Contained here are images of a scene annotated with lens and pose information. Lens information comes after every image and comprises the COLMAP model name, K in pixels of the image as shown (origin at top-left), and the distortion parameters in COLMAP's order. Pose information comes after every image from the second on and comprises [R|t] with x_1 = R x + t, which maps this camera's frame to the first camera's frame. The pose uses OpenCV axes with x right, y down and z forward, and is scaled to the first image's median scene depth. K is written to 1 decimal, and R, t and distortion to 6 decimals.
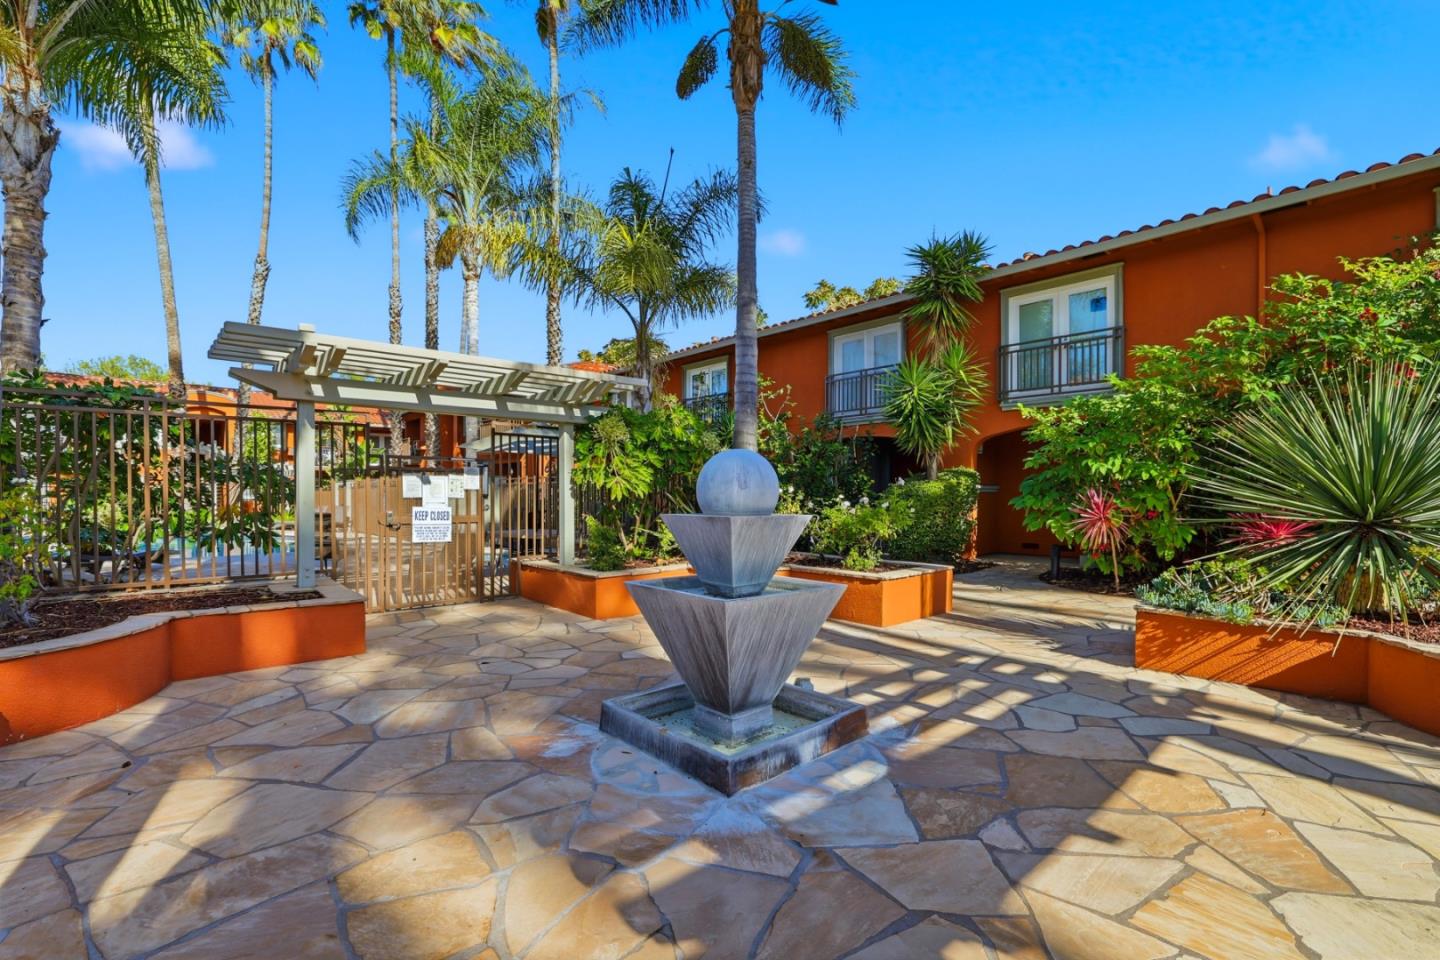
lens RADIAL K [[626.1, 0, 720.5], [0, 626.1, 483.4], [0, 0, 1]] dist [-0.022666, 0.000033]
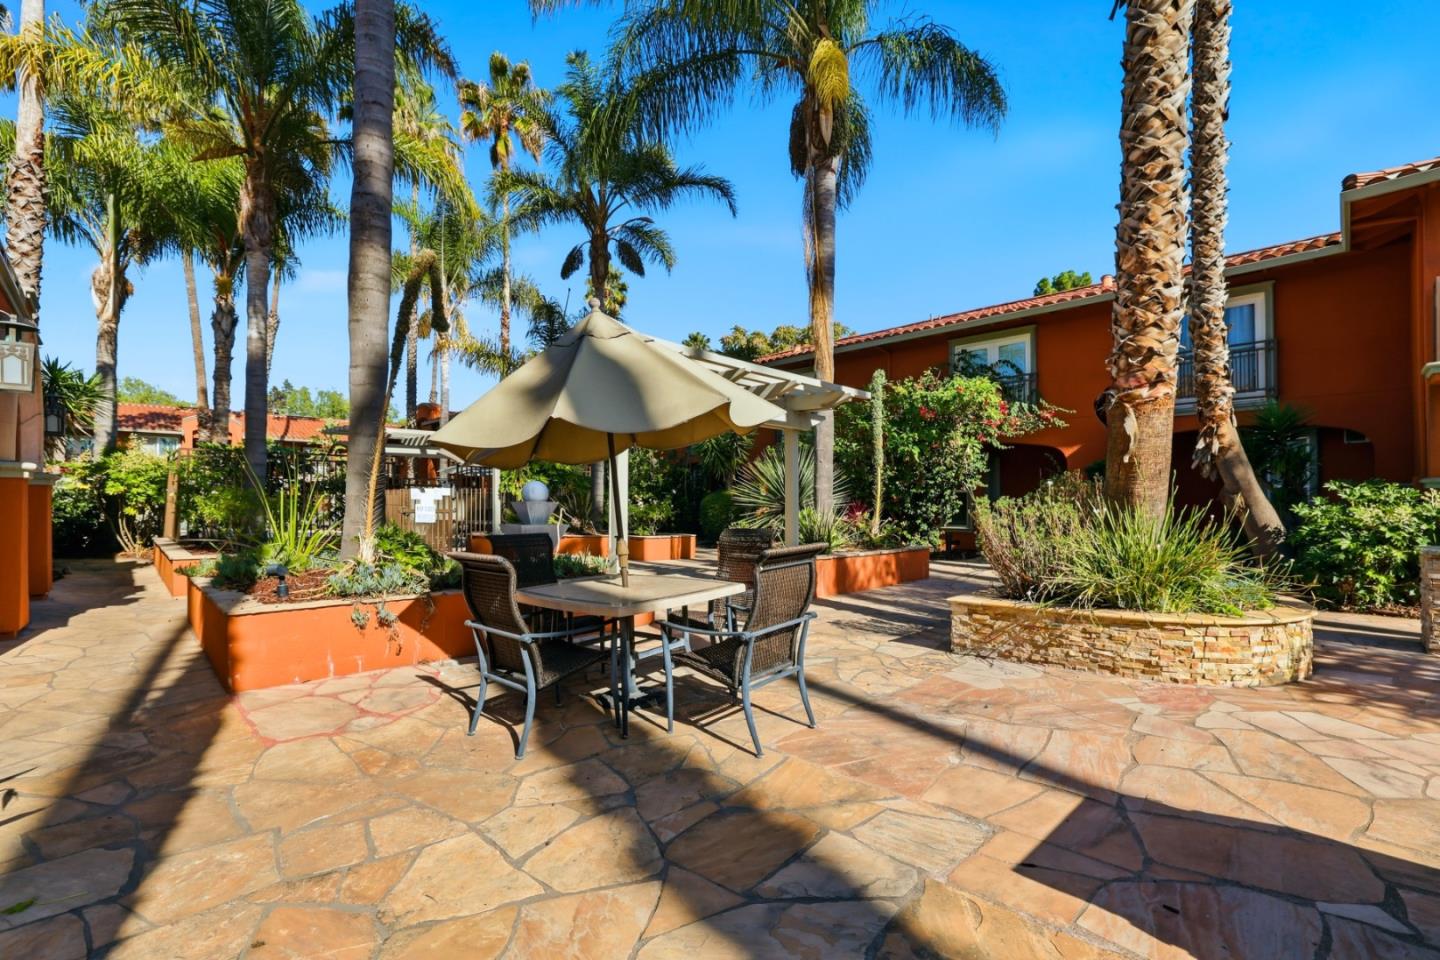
lens RADIAL K [[626.1, 0, 719.4], [0, 626.1, 487.4], [0, 0, 1]] dist [-0.022666, 0.000033]
pose [[0.999108, -0.000114, 0.042224, 0.318818], [0.000558, 0.999945, -0.010486, 0.005017], [-0.042221, 0.010501, 0.999053, -0.840881]]
